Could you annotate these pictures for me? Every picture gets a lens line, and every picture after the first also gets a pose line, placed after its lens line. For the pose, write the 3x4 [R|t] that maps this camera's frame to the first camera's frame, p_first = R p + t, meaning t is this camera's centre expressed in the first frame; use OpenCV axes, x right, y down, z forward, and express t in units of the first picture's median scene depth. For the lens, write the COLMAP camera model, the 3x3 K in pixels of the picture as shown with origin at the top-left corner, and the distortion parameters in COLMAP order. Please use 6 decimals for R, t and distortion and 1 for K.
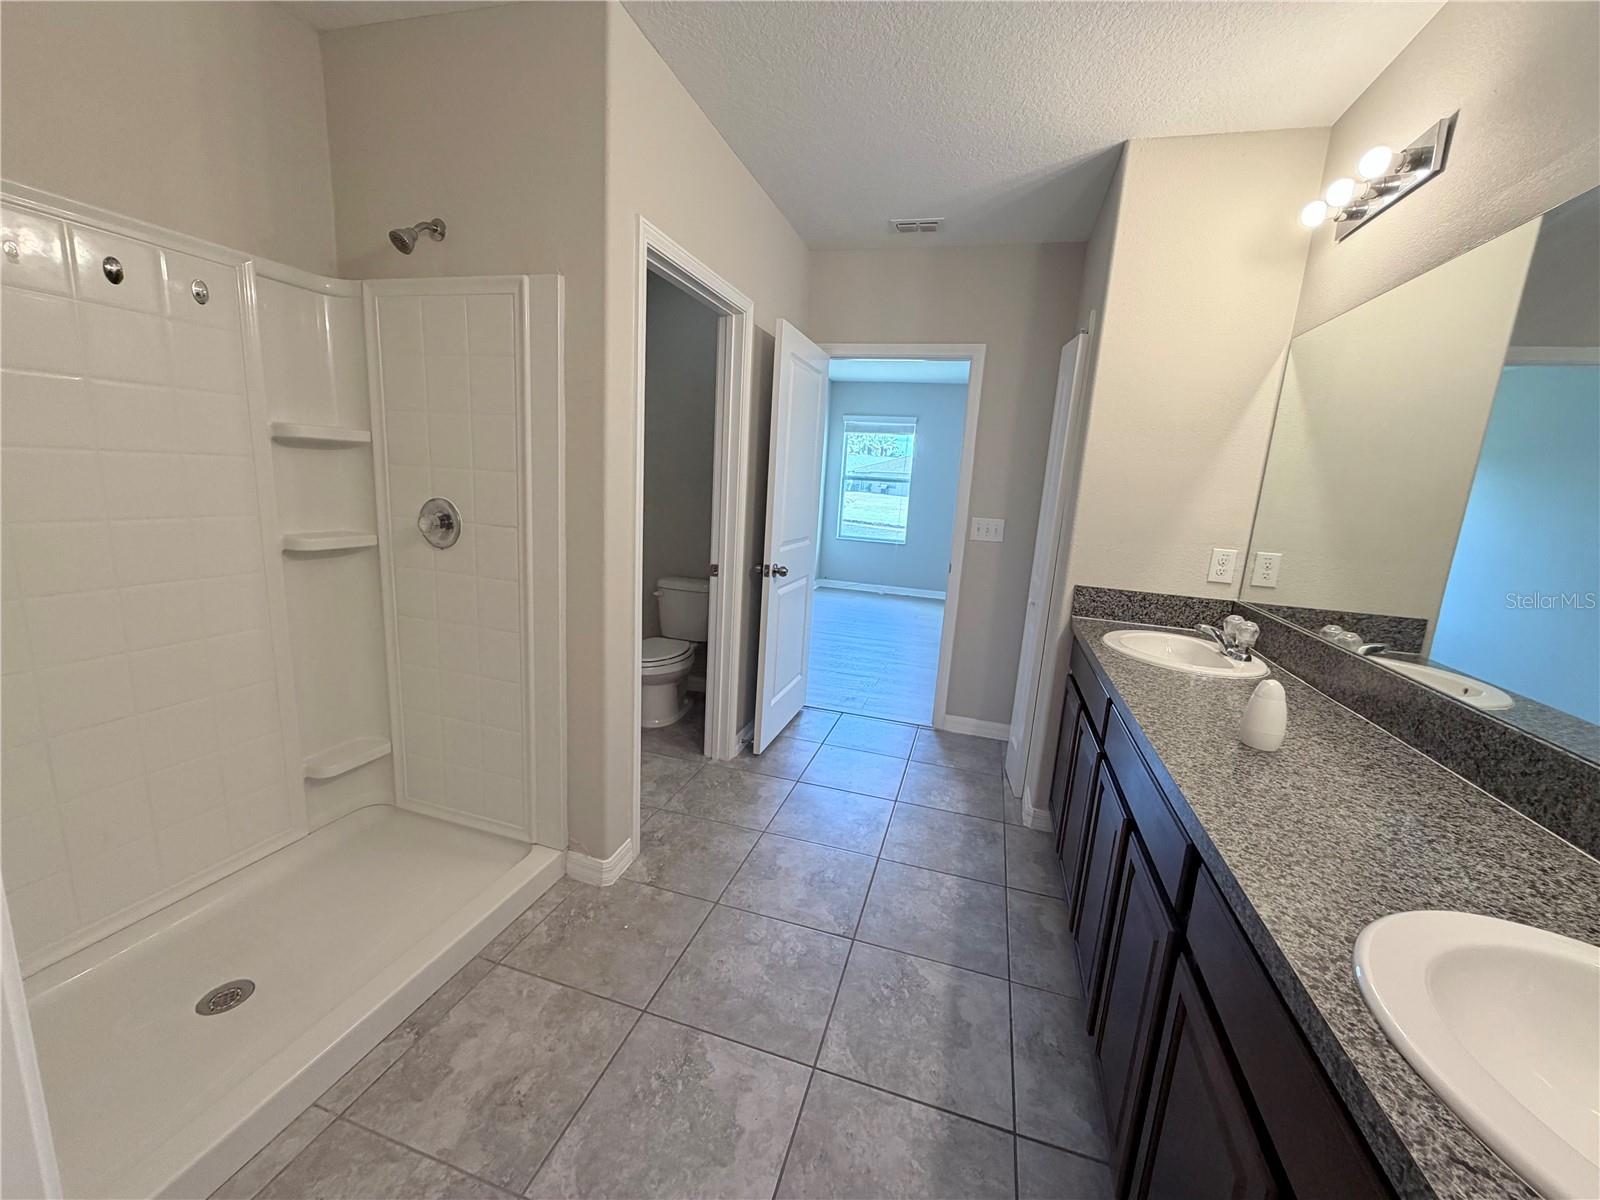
lens RADIAL K [[647.2, 0, 790.6], [0, 647.2, 603.1], [0, 0, 1]] dist [0.001404, 0.000349]
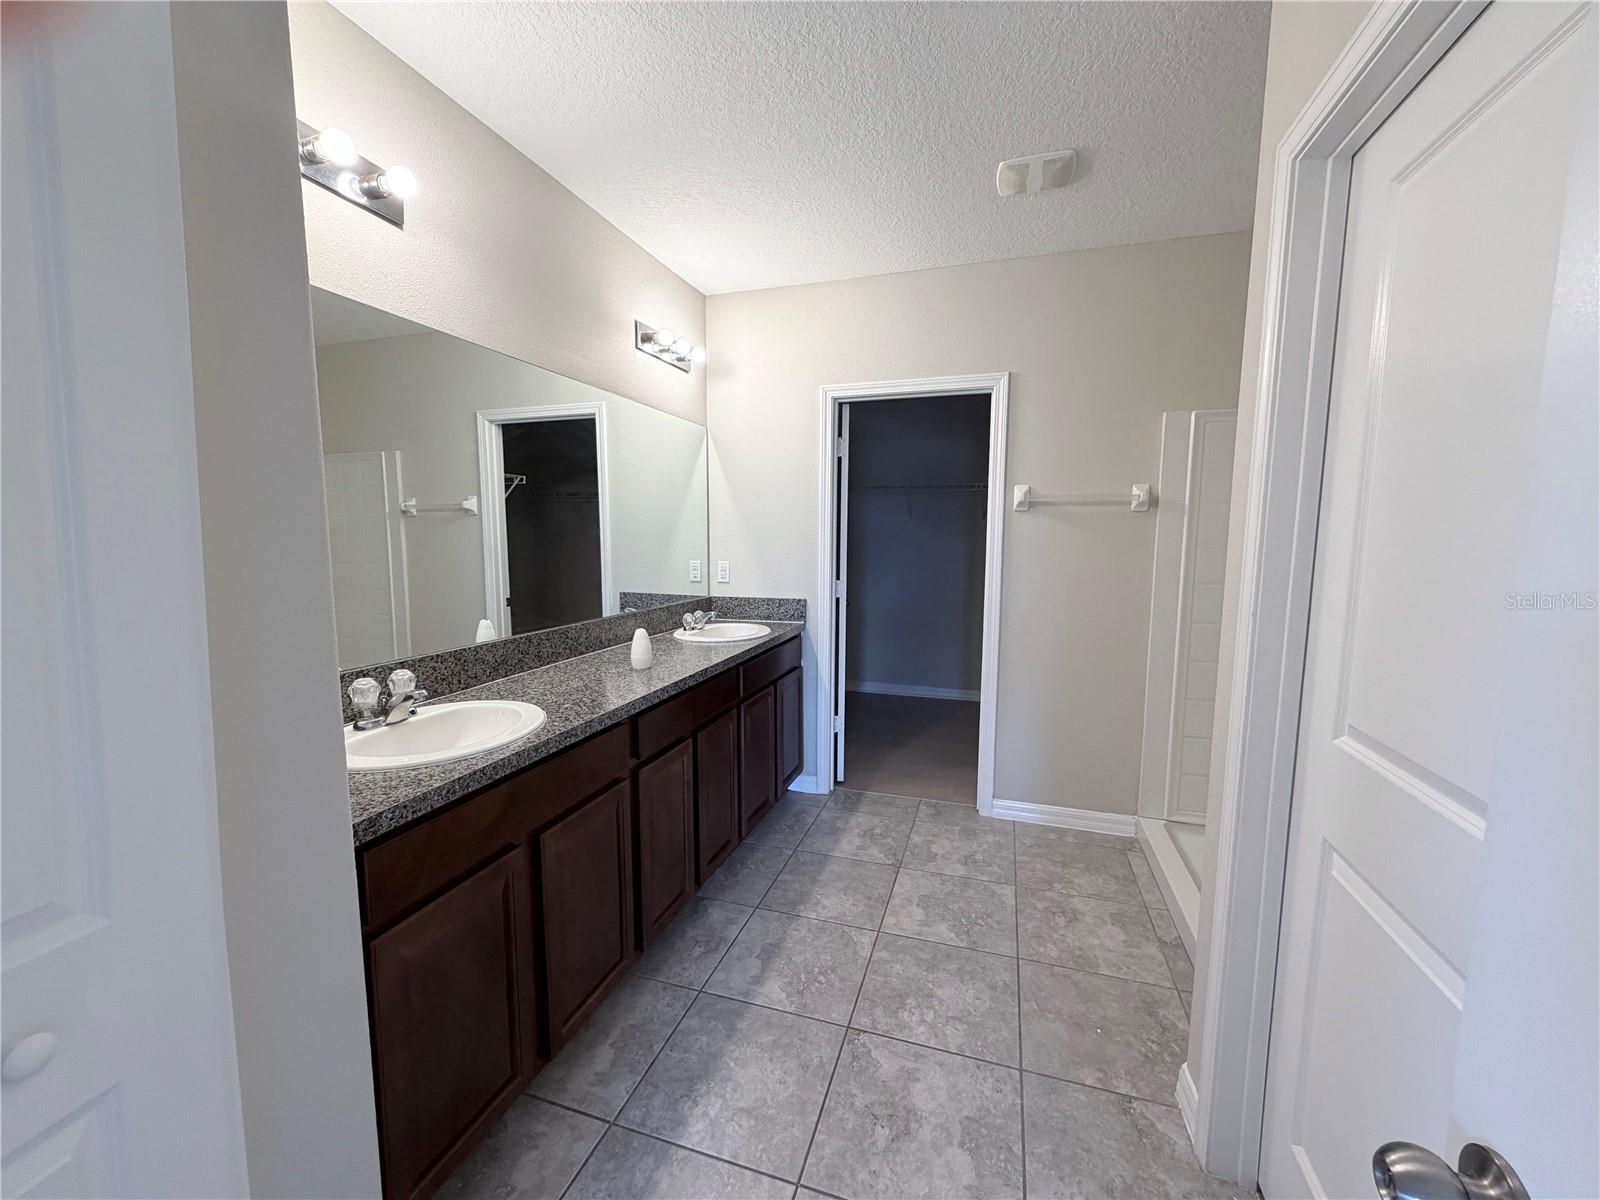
lens RADIAL K [[647.2, 0, 778.0], [0, 647.2, 618.9], [0, 0, 1]] dist [0.001404, 0.000349]
pose [[-0.996994, -0.071639, 0.029511, 0.187454], [-0.058384, 0.945042, 0.321693, -0.279270], [-0.050935, 0.319003, -0.946384, 1.498420]]
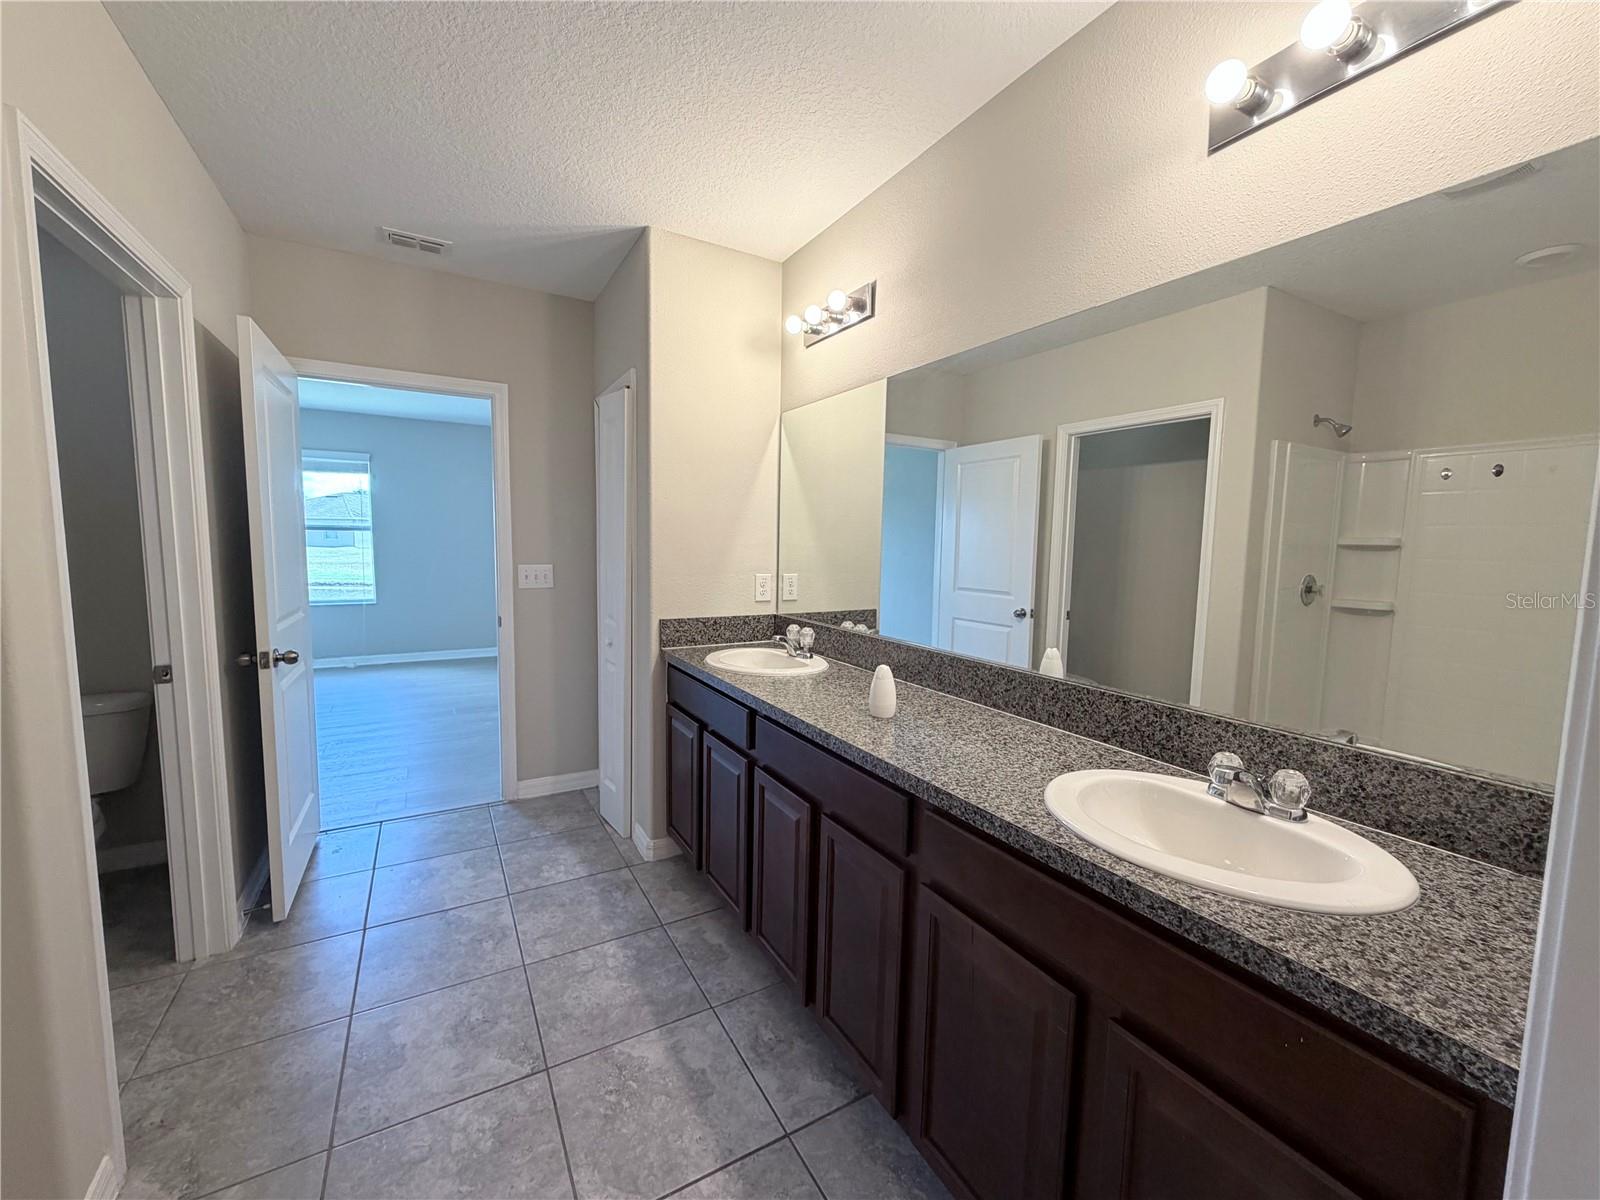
lens RADIAL K [[647.2, 0, 807.1], [0, 647.2, 600.7], [0, 0, 1]] dist [0.001404, 0.000349]
pose [[0.678391, -0.117230, 0.725288, -0.189639], [0.164119, 0.986423, 0.005931, -0.027769], [-0.716136, 0.115010, 0.688420, 0.094415]]
